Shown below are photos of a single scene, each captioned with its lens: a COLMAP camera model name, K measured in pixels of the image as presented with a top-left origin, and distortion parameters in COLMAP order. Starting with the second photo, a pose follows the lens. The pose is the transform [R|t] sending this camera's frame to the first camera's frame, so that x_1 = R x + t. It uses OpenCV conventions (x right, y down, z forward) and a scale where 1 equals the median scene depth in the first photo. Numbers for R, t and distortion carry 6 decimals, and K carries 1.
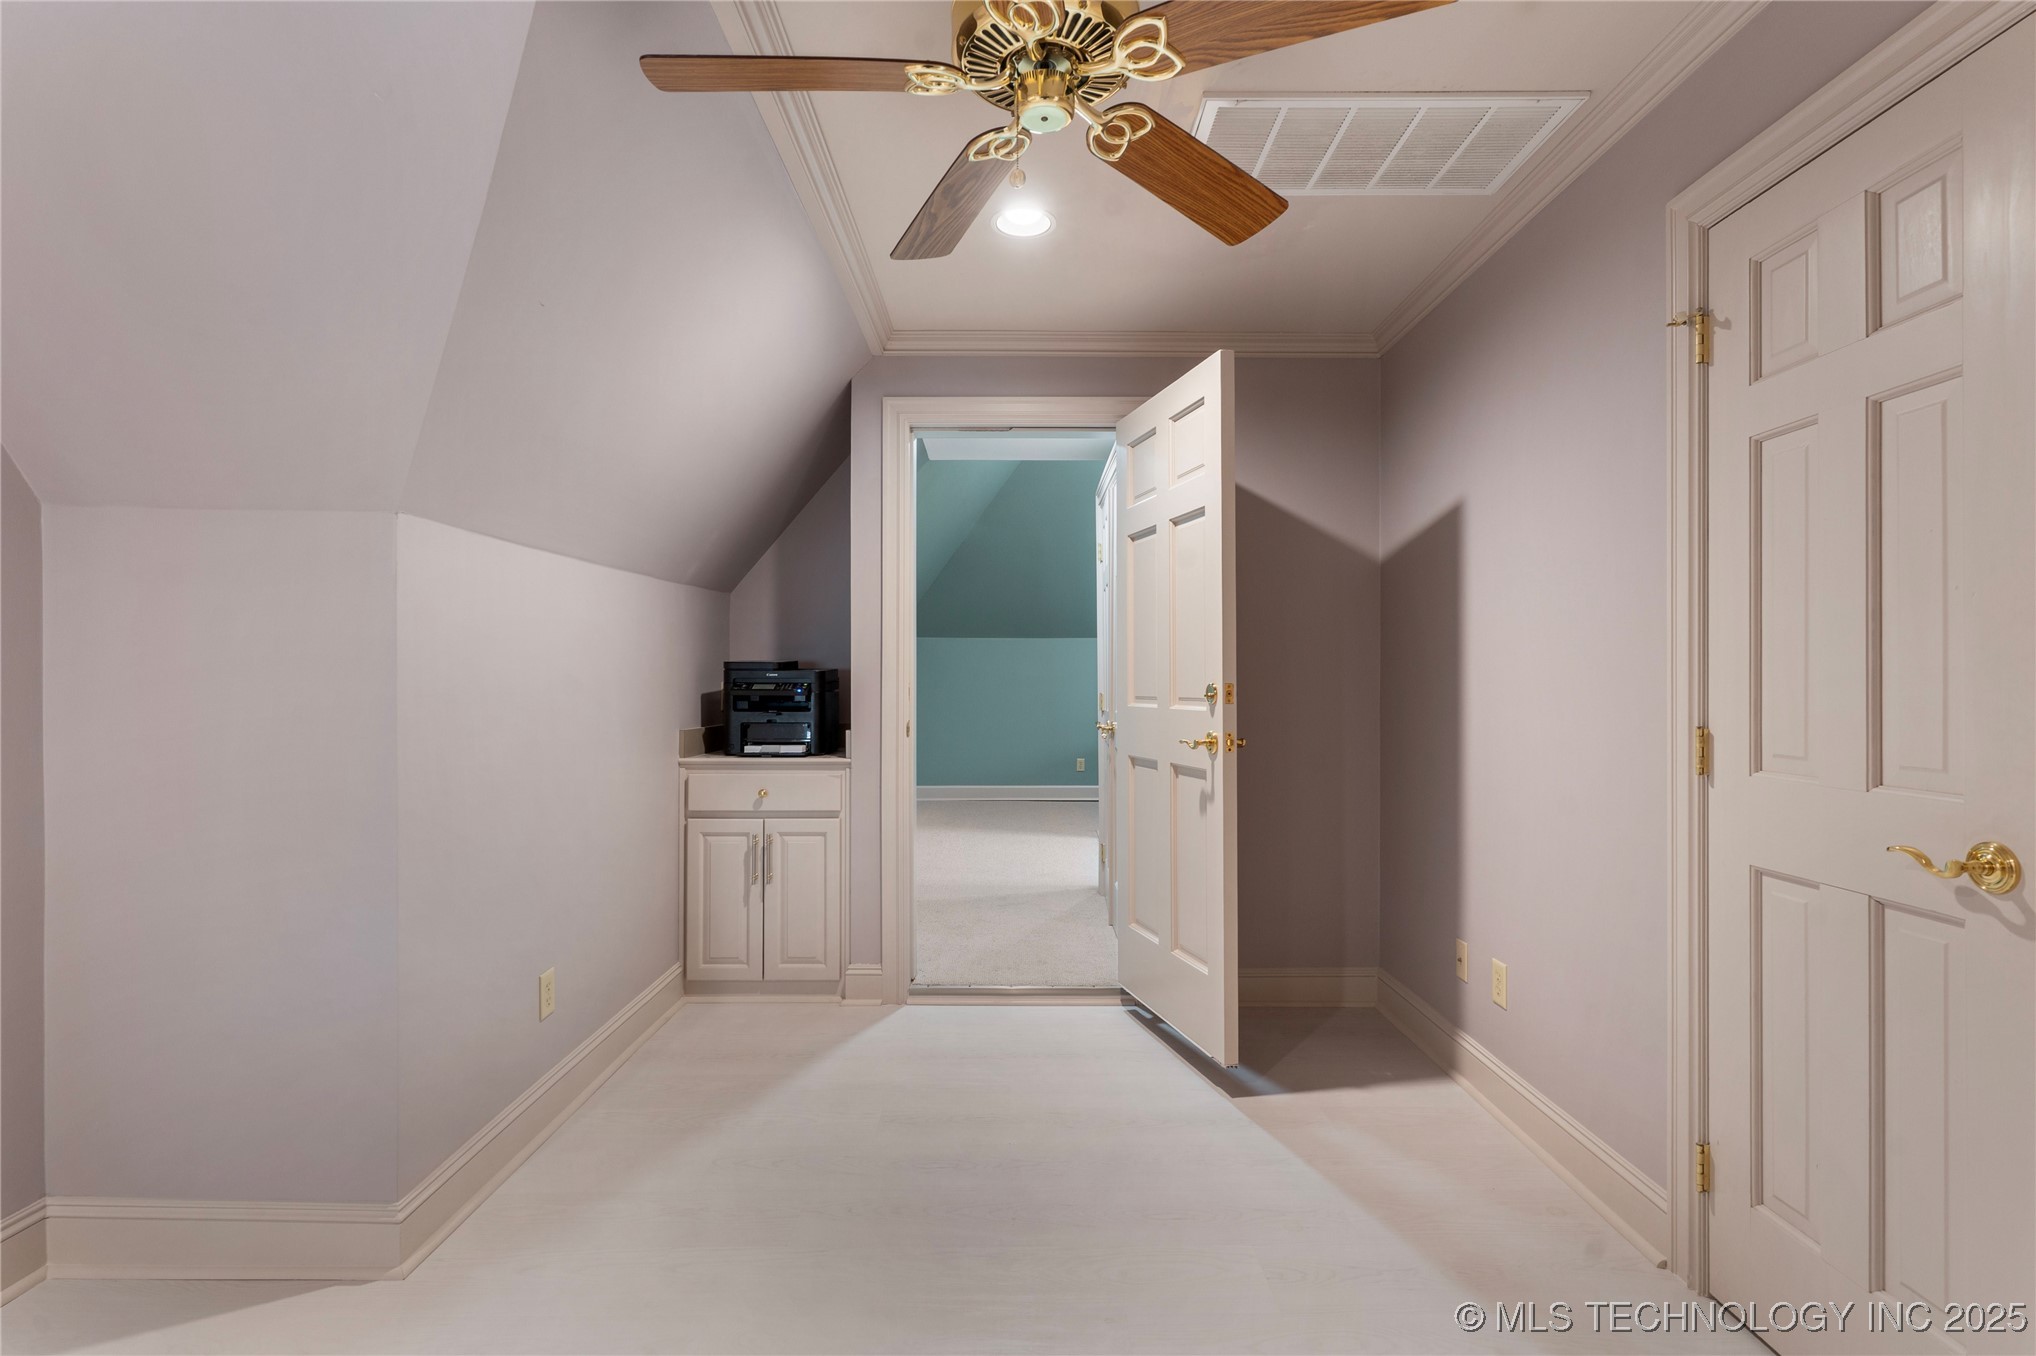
lens RADIAL K [[964.2, 0, 1020.3], [0, 964.2, 675.6], [0, 0, 1]] dist [0.001306, -0.000550]
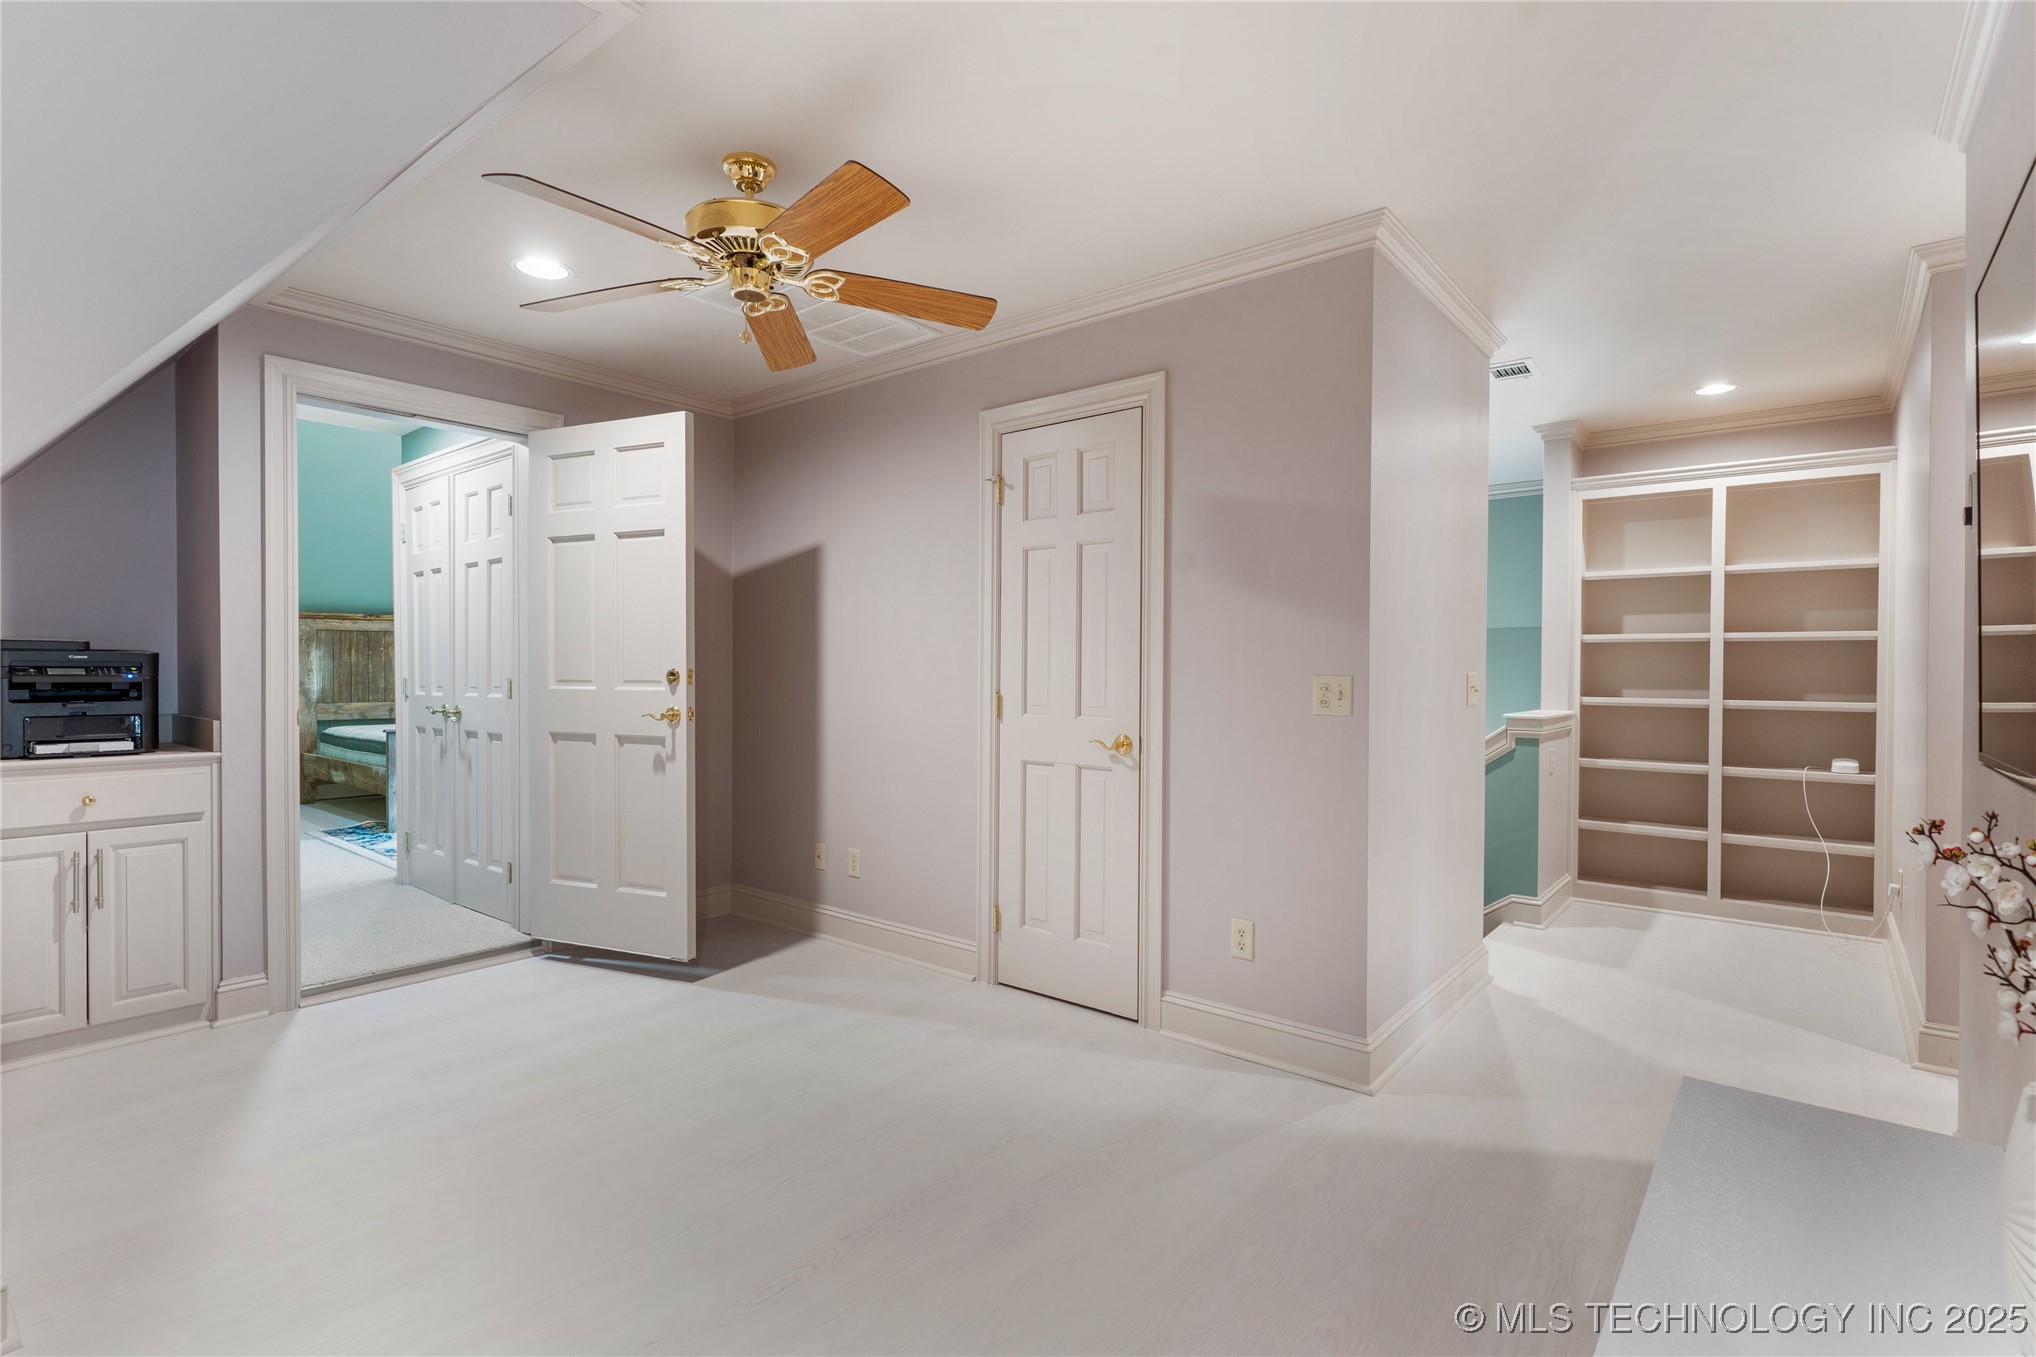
lens RADIAL K [[956.8, 0, 1011.9], [0, 956.8, 682.9], [0, 0, 1]] dist [0.003117, 0.000093]
pose [[0.639215, -0.009561, 0.768969, -0.477869], [-0.009374, 0.999752, 0.020223, -0.003274], [-0.768971, -0.020135, 0.638966, -0.157343]]
